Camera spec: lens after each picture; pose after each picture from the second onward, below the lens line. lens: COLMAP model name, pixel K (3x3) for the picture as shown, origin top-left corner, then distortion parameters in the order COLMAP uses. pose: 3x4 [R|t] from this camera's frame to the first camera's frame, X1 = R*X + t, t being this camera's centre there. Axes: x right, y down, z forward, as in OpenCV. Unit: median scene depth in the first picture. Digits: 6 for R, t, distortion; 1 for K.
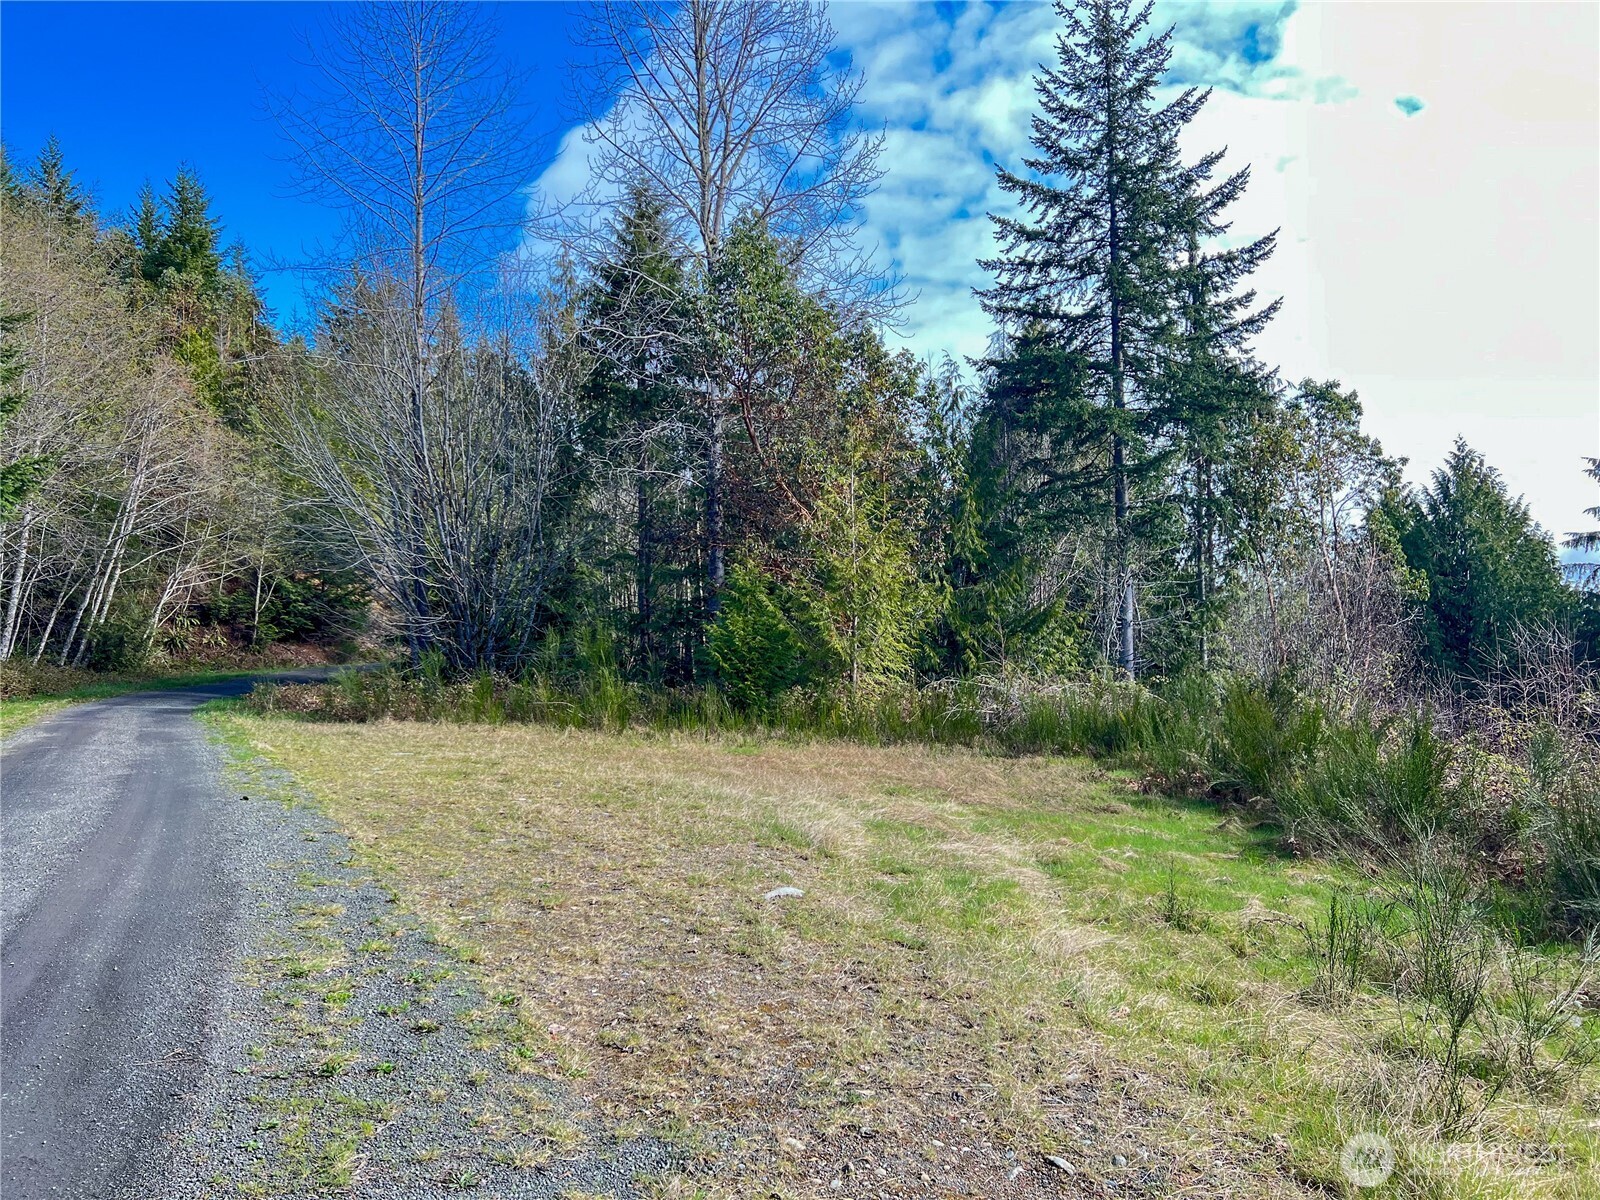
lens RADIAL K [[1190.3, 0, 800.0], [0, 1190.3, 600.0], [0, 0, 1]] dist [0.187189, -0.520031]
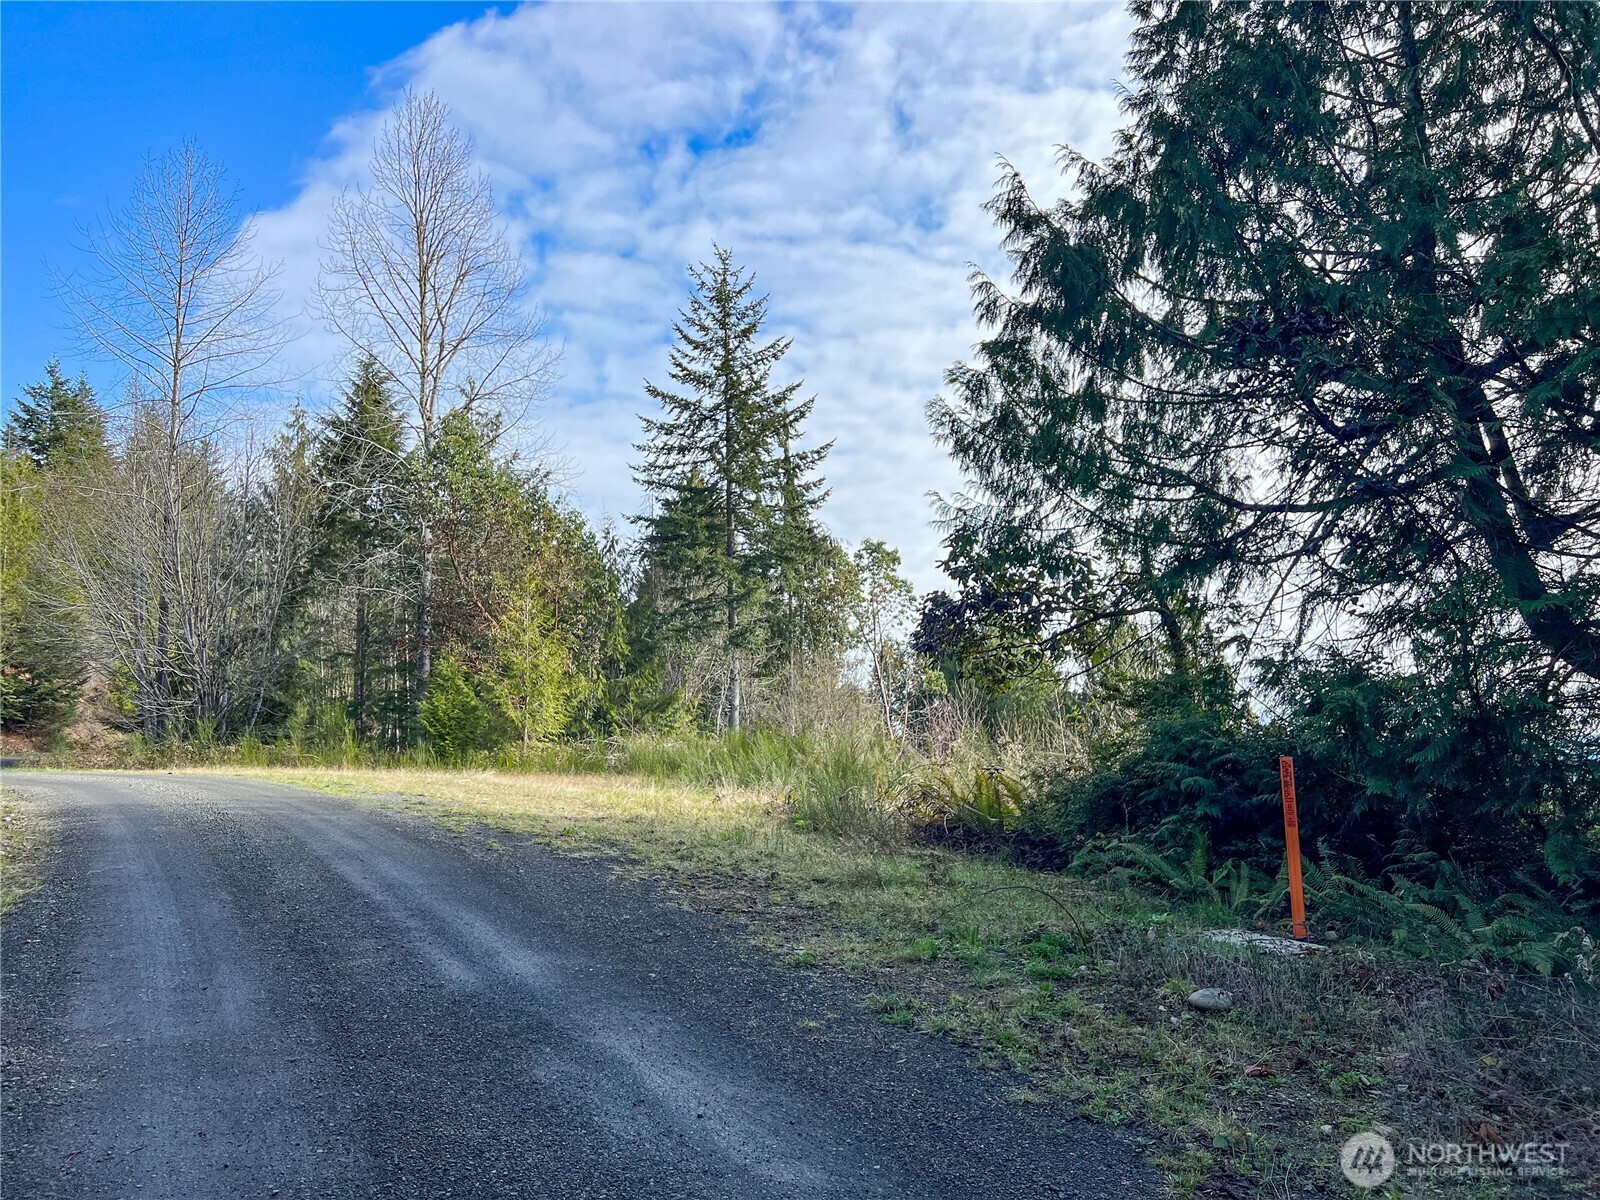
lens RADIAL K [[1190.3, 0, 800.0], [0, 1190.3, 600.0], [0, 0, 1]] dist [0.187189, -0.520031]
pose [[0.970563, 0.027865, 0.239229, 0.011484], [-0.006131, 0.995822, -0.091115, 0.020412], [-0.240768, 0.086966, 0.966679, -0.365435]]
